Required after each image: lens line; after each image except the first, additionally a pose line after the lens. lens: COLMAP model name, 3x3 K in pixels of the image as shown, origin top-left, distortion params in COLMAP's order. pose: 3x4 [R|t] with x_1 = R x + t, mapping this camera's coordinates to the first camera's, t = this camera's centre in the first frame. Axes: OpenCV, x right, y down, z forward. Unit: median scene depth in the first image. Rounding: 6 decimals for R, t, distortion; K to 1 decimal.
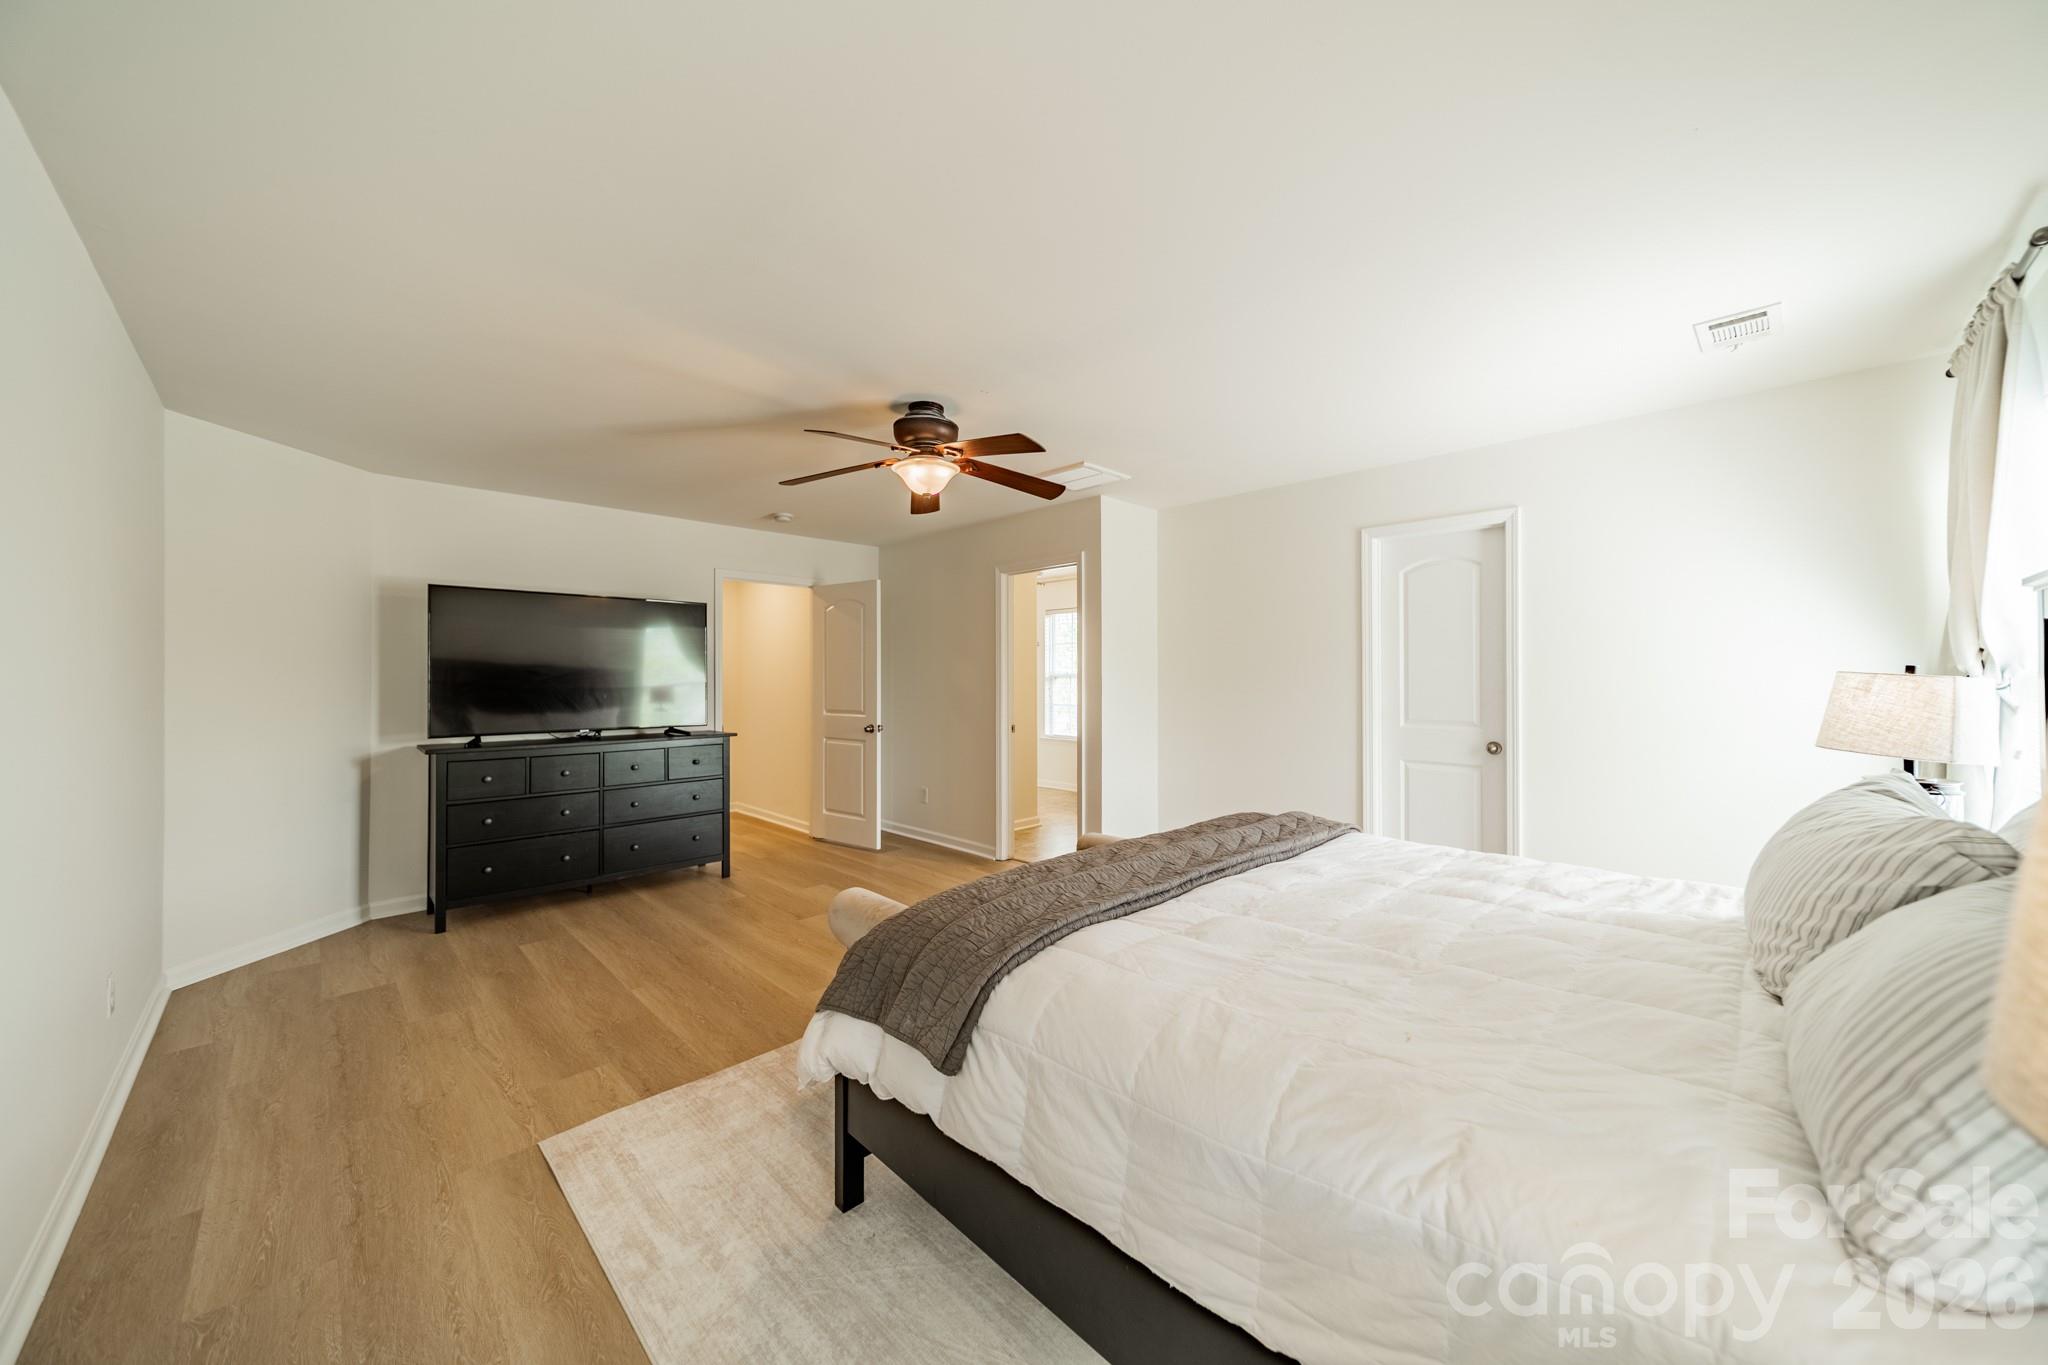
lens RADIAL K [[719.7, 0, 1021.7], [0, 719.7, 680.3], [0, 0, 1]] dist [0.007149, -0.000280]
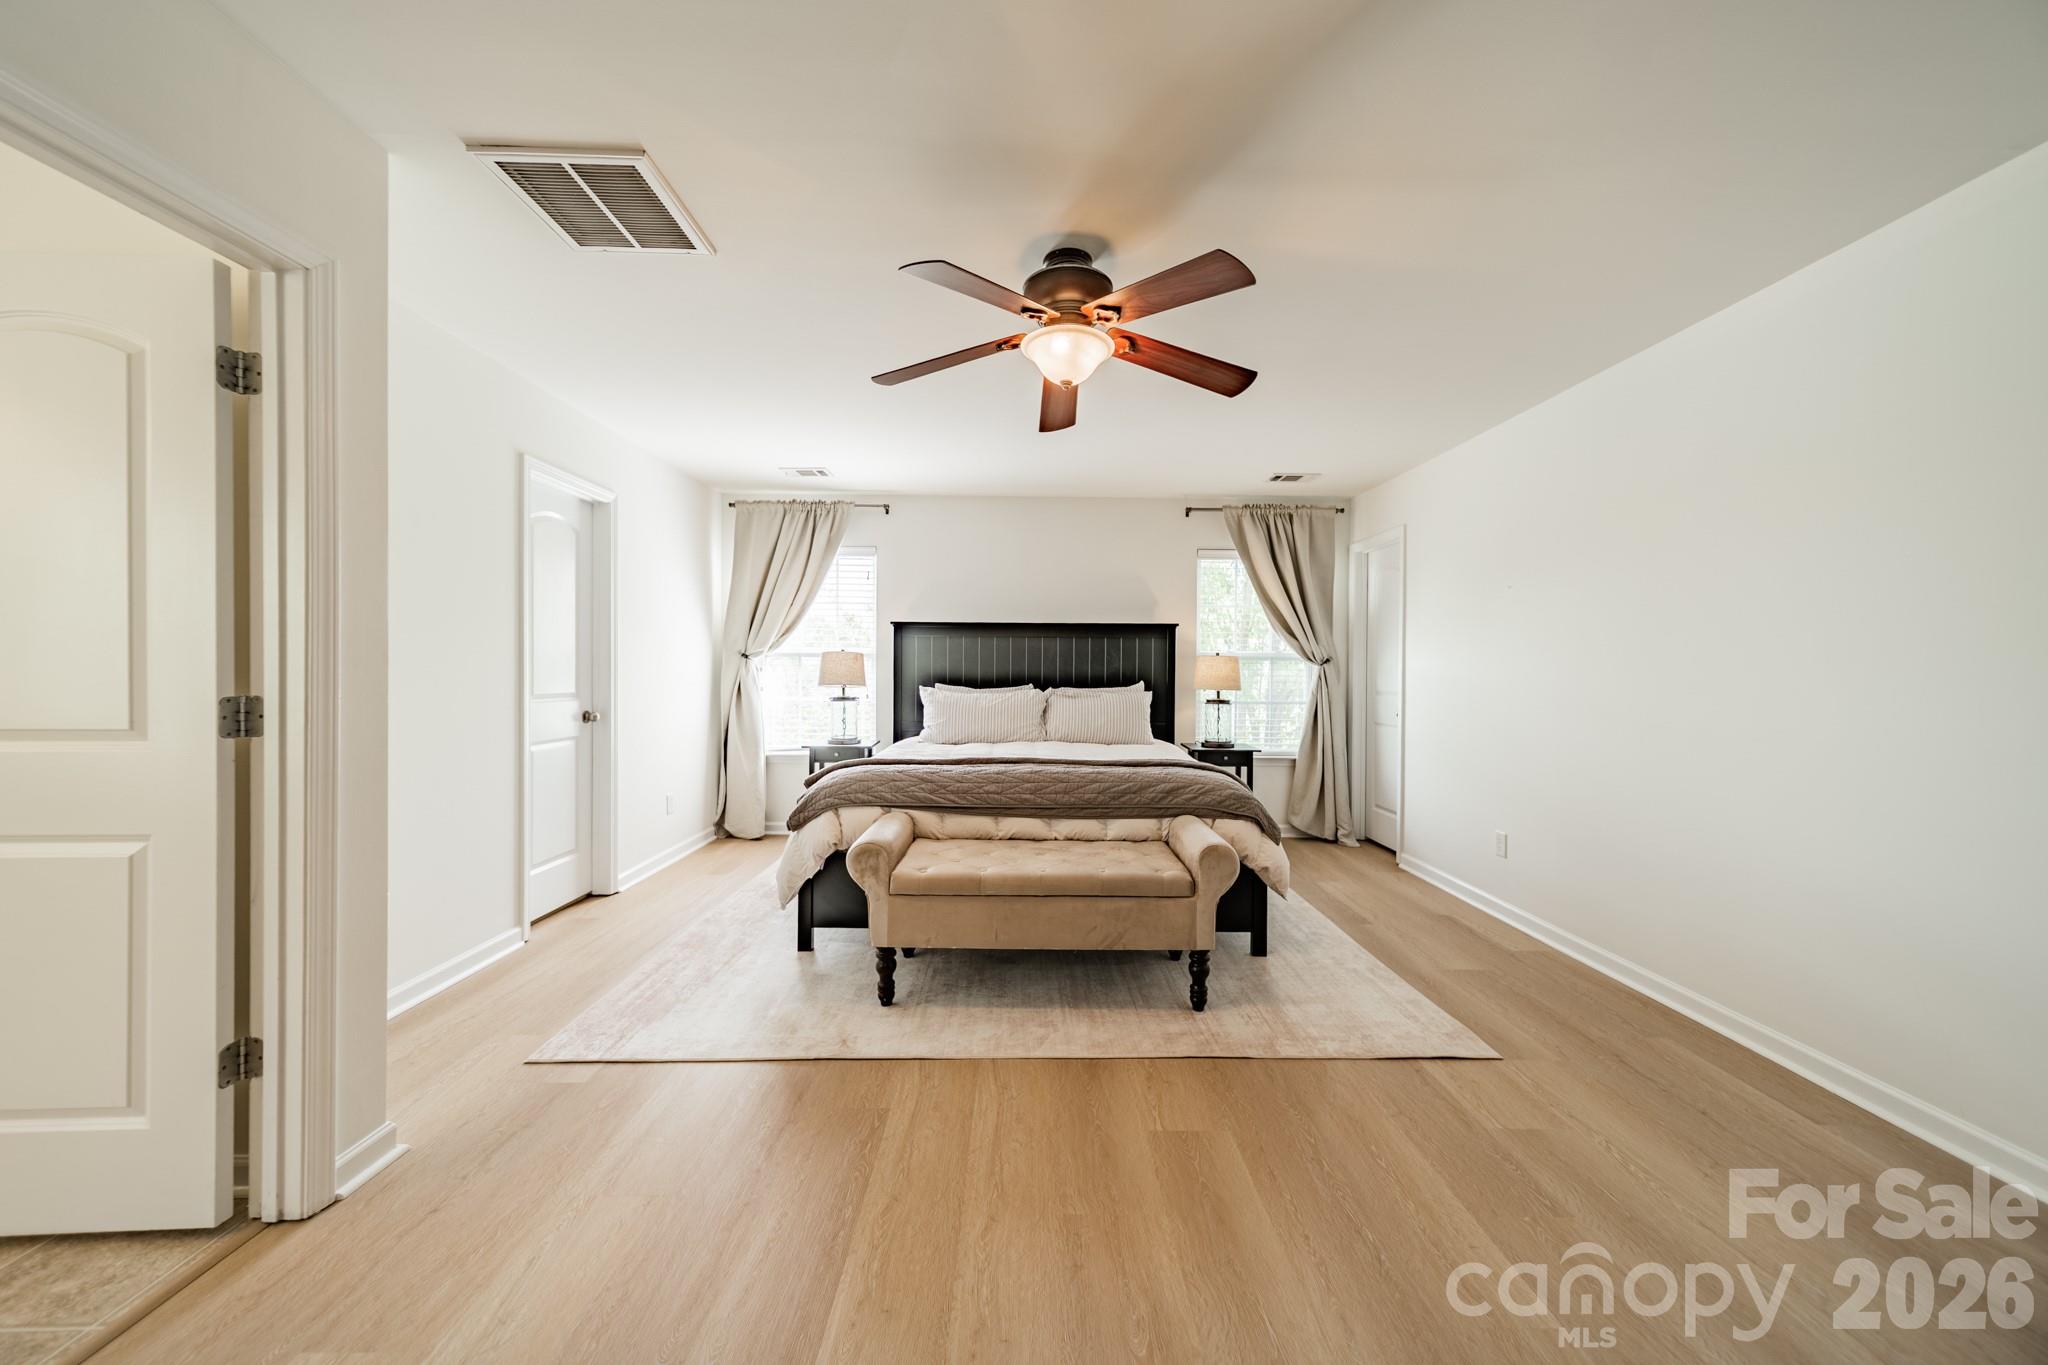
lens RADIAL K [[719.7, 0, 1025.5], [0, 719.7, 672.5], [0, 0, 1]] dist [0.007149, -0.000280]
pose [[-0.716593, -0.009760, 0.697423, -0.764589], [-0.003213, 0.999938, 0.010693, 0.027549], [-0.697484, 0.005422, -0.716580, 1.935977]]
